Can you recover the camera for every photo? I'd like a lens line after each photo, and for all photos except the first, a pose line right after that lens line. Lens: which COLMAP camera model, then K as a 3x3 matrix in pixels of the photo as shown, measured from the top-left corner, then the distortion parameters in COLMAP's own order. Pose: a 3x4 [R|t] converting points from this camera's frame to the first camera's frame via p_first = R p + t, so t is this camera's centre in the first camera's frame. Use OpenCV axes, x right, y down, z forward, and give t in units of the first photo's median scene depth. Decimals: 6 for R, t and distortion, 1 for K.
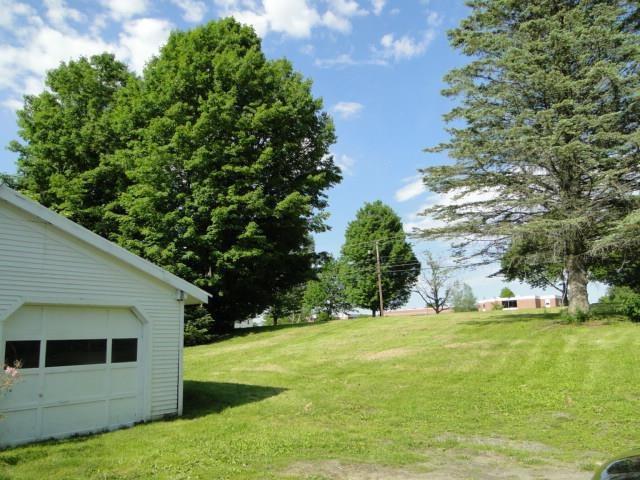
lens RADIAL K [[535.1, 0, 320.0], [0, 535.1, 240.0], [0, 0, 1]] dist [-0.004158, -0.003210]
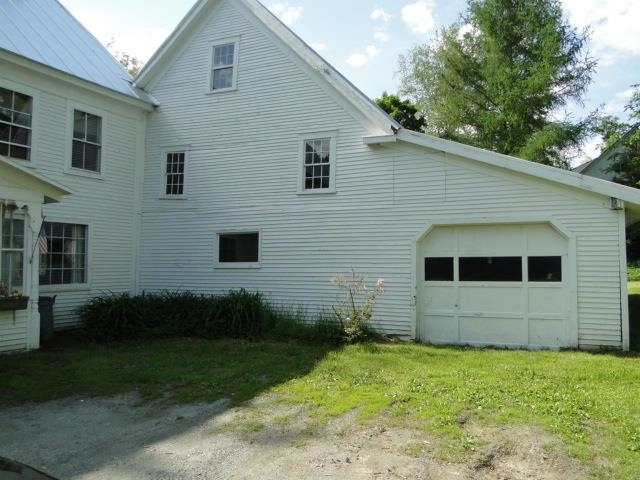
lens RADIAL K [[535.1, 0, 320.0], [0, 535.1, 240.0], [0, 0, 1]] dist [-0.004158, -0.003210]
pose [[0.248011, -0.014464, -0.968649, 0.447707], [0.172945, 0.984487, 0.029580, 0.065346], [0.953195, -0.174859, 0.246665, 0.427171]]
